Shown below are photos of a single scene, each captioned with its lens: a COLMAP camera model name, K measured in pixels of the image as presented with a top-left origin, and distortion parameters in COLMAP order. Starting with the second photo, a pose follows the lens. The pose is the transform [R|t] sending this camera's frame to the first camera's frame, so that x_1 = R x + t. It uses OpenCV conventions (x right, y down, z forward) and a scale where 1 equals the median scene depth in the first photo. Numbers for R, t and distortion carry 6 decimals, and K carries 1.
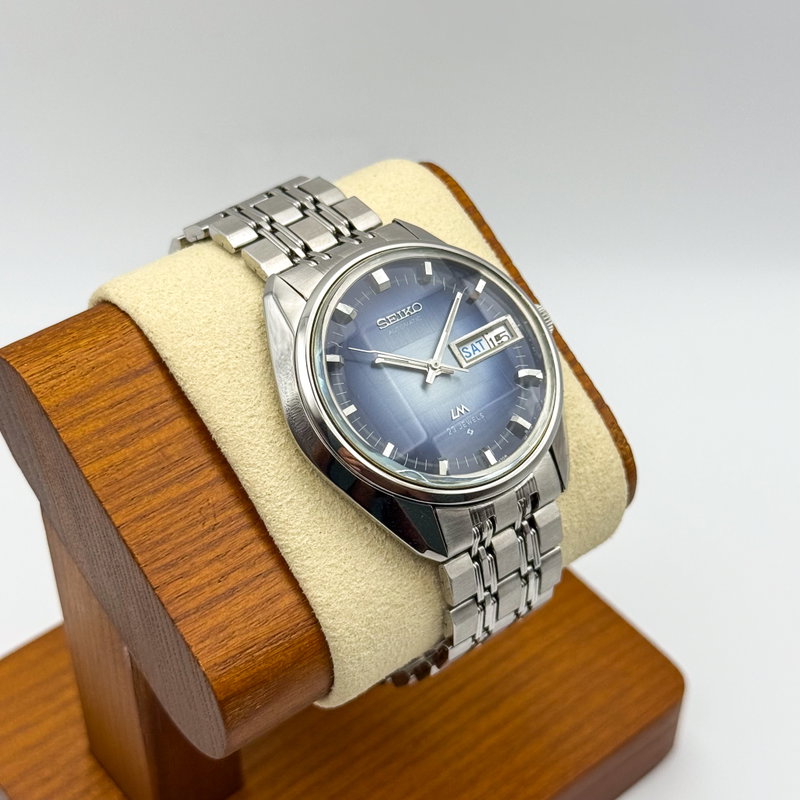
lens RADIAL K [[1689.6, 0, 400.0], [0, 1689.6, 400.0], [0, 0, 1]] dist [0.012125, 0.198963]
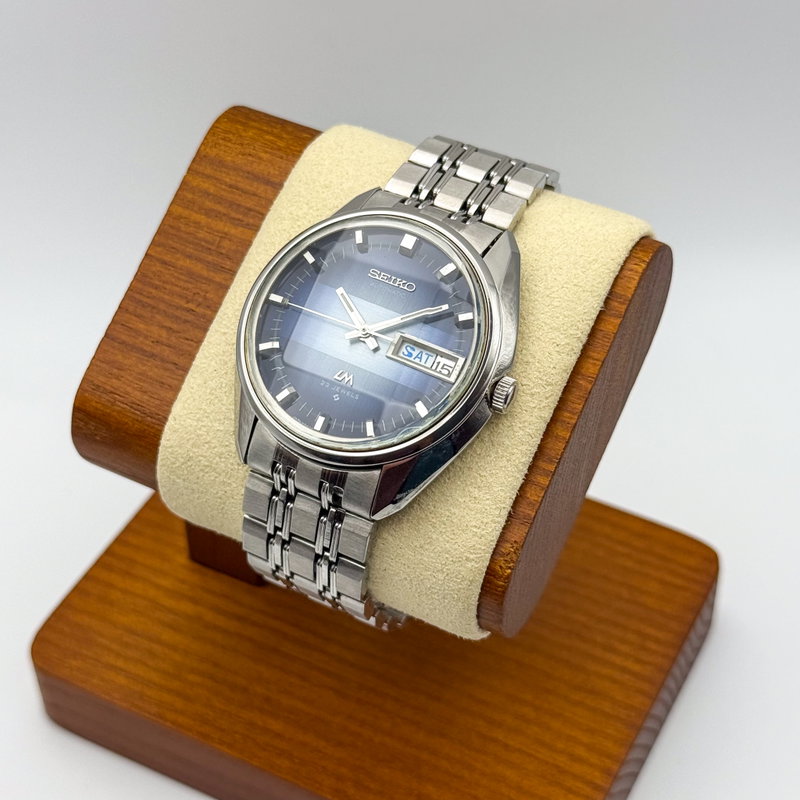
lens RADIAL K [[1689.6, 0, 400.0], [0, 1689.6, 400.0], [0, 0, 1]] dist [0.012125, 0.198963]
pose [[0.399358, 0.634140, -0.662103, 0.750628], [-0.625022, 0.716669, 0.309409, -0.328083], [0.670717, 0.290264, 0.682558, 0.325482]]
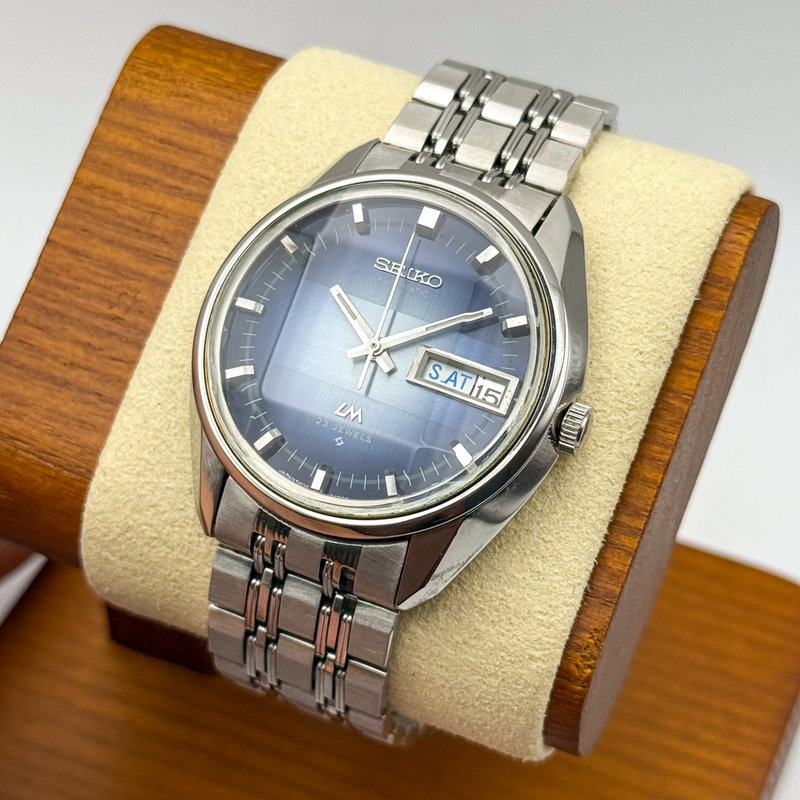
lens RADIAL K [[2094.9, 0, 400.0], [0, 2094.9, 400.0], [0, 0, 1]] dist [0.088625, -0.829908]
pose [[0.462456, 0.635946, -0.617824, 0.613983], [-0.610764, 0.733613, 0.297960, -0.286497], [0.642730, 0.239551, 0.727677, 0.351877]]
